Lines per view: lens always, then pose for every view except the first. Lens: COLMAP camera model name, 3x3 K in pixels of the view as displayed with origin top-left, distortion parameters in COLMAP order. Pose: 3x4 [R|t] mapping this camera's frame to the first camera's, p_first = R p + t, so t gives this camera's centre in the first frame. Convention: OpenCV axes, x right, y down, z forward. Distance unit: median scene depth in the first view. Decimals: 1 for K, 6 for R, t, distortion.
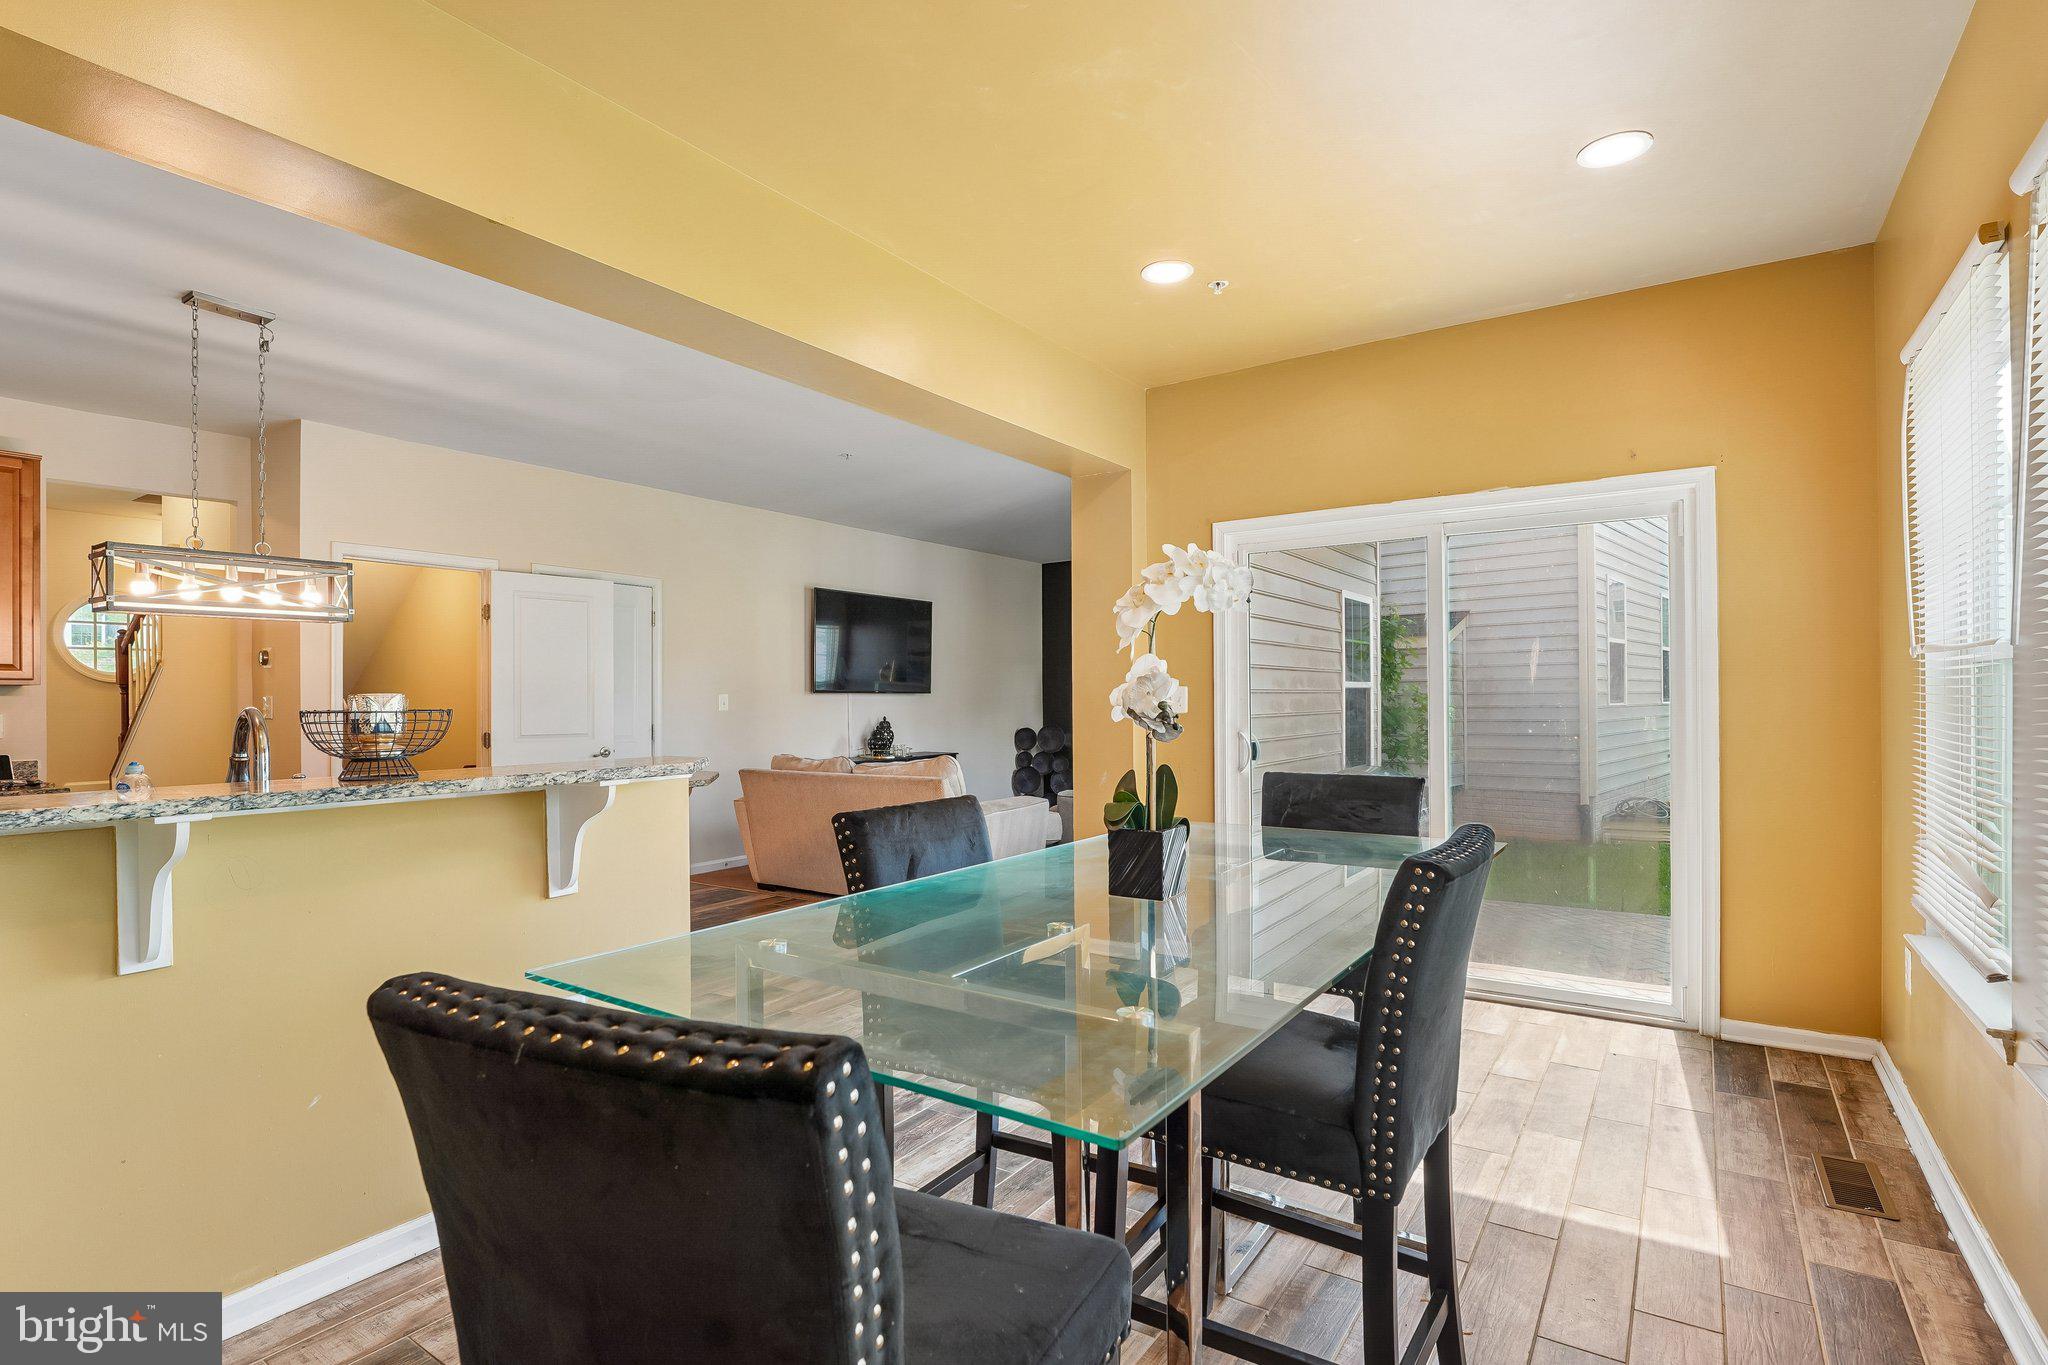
lens RADIAL K [[996.3, 0, 1024.6], [0, 996.3, 694.8], [0, 0, 1]] dist [-0.007417, -0.001456]
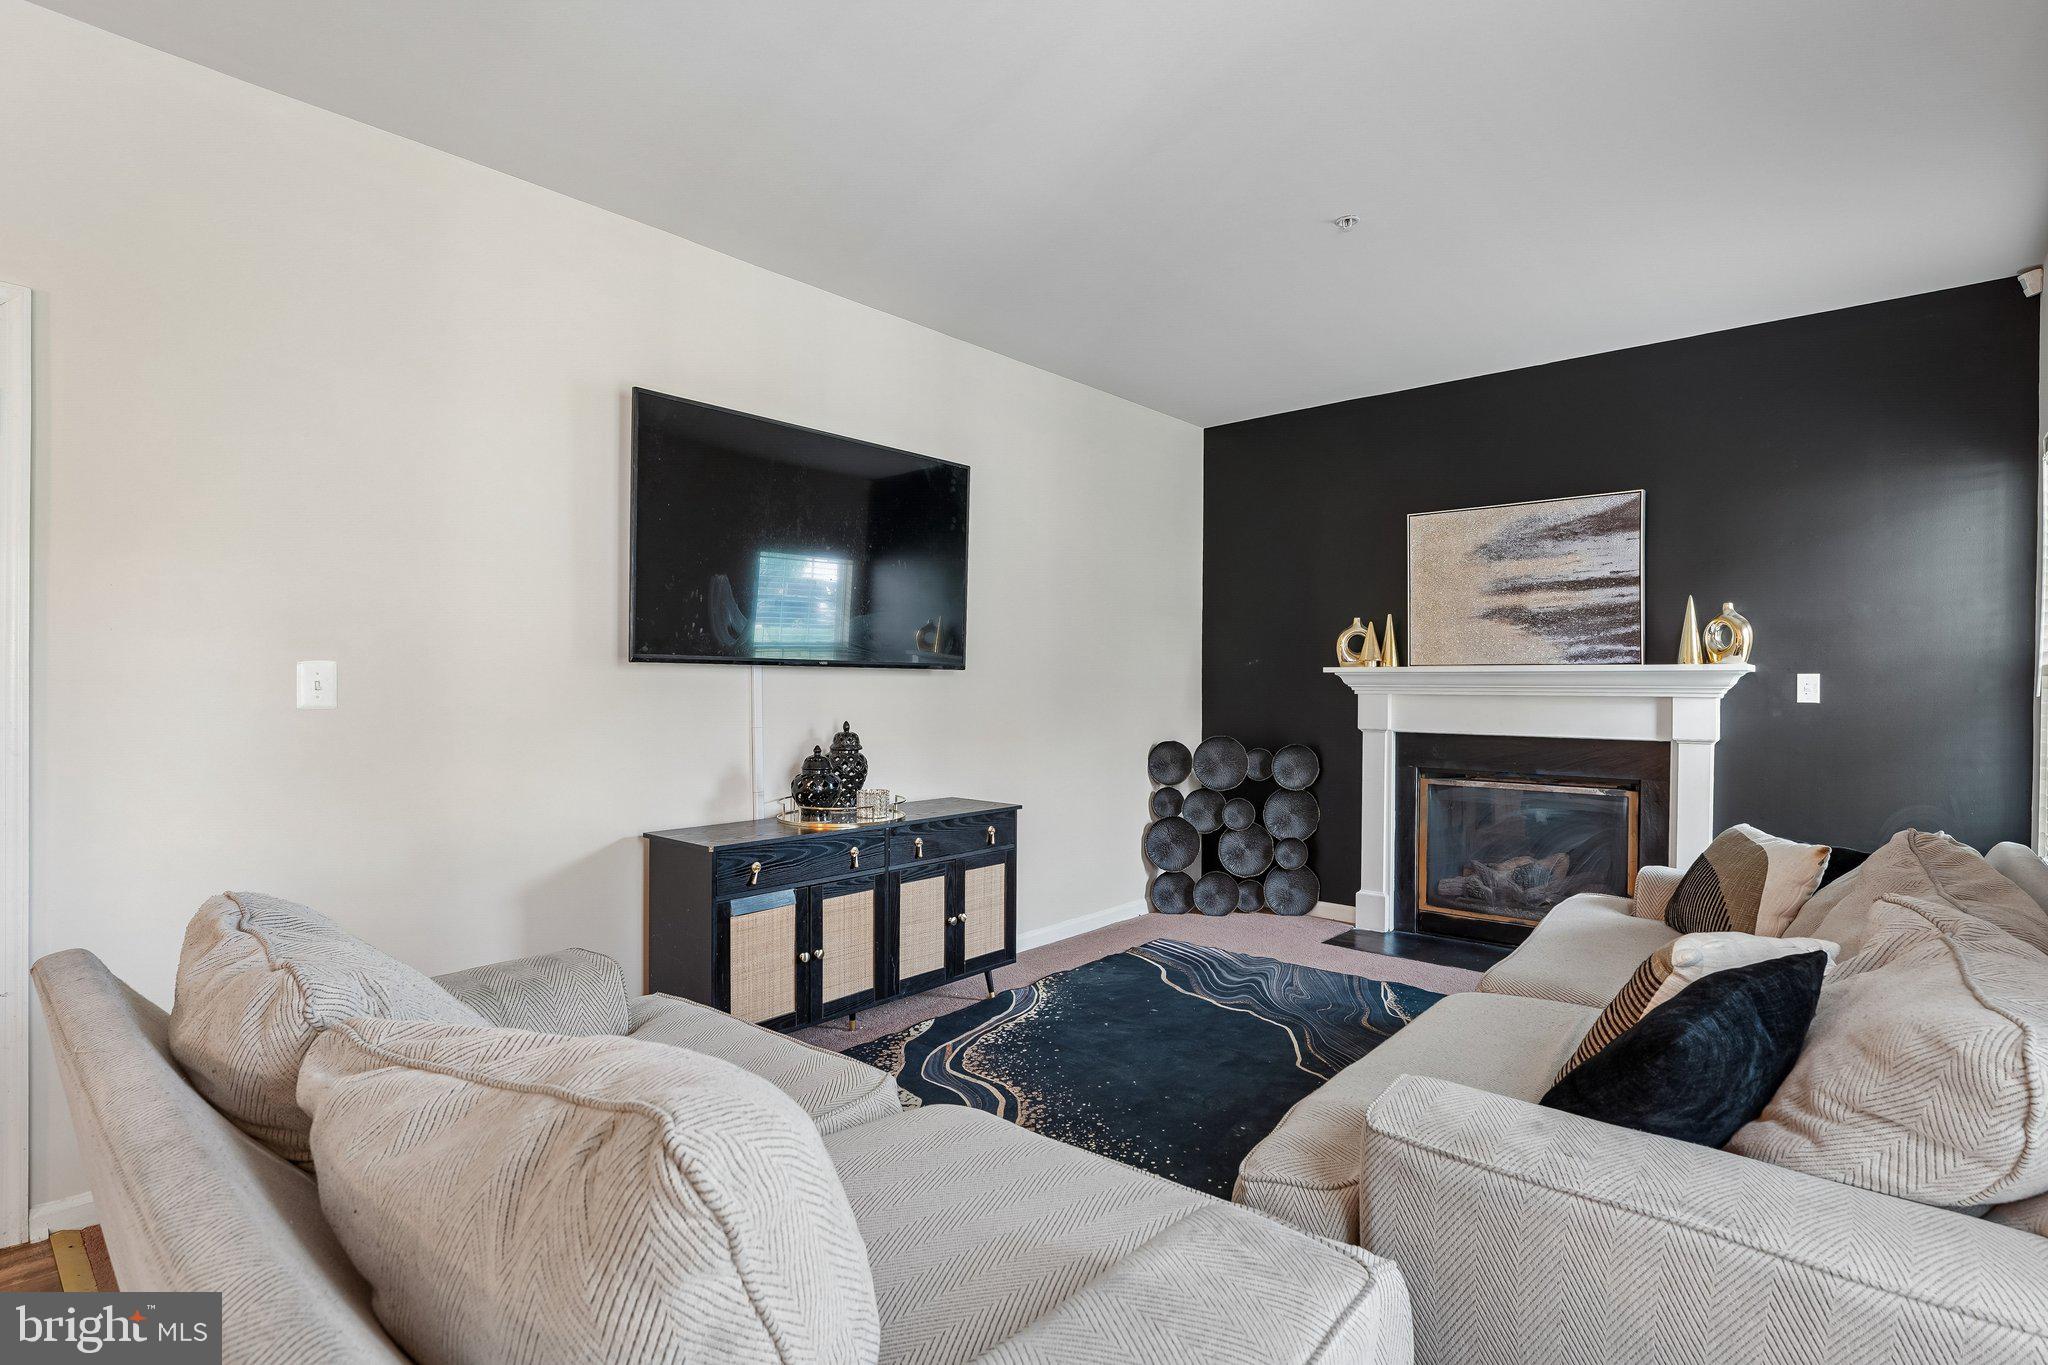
lens RADIAL K [[996.3, 0, 1028.7], [0, 996.3, 685.6], [0, 0, 1]] dist [-0.007417, -0.001456]
pose [[0.991994, 0.013066, -0.125609, -0.007312], [-0.012460, 0.999907, 0.005610, 0.002341], [0.125671, -0.004000, 0.992064, 0.485428]]
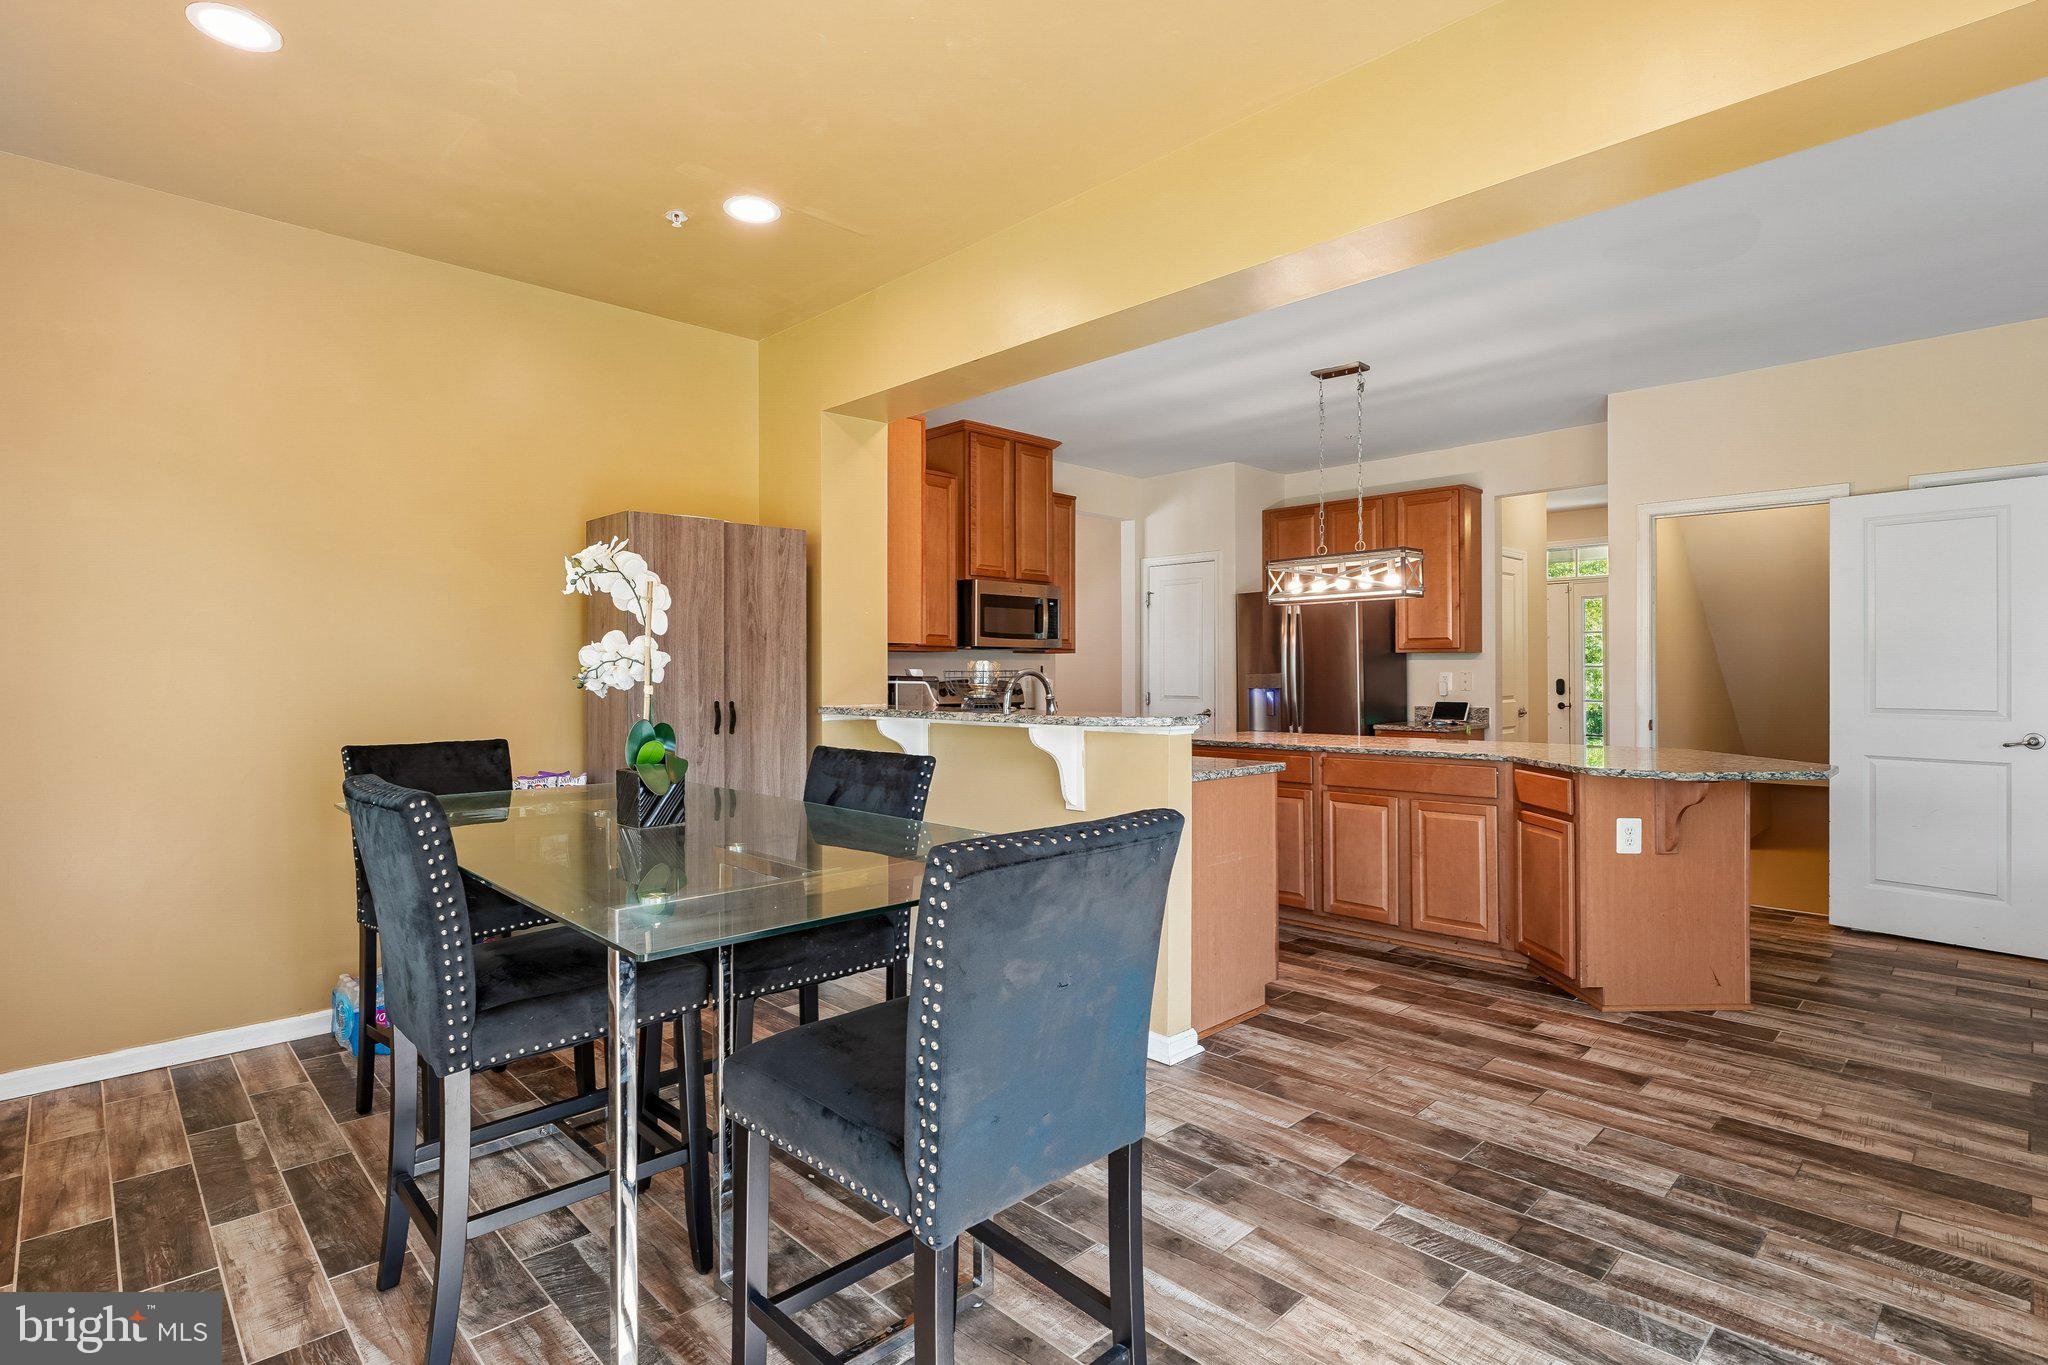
lens RADIAL K [[996.3, 0, 1013.9], [0, 996.3, 669.2], [0, 0, 1]] dist [-0.007417, -0.001456]
pose [[-0.203999, 0.004195, -0.978962, 0.209438], [0.006418, 0.999975, 0.002948, 0.002075], [0.978950, -0.005682, -0.204021, 0.292987]]
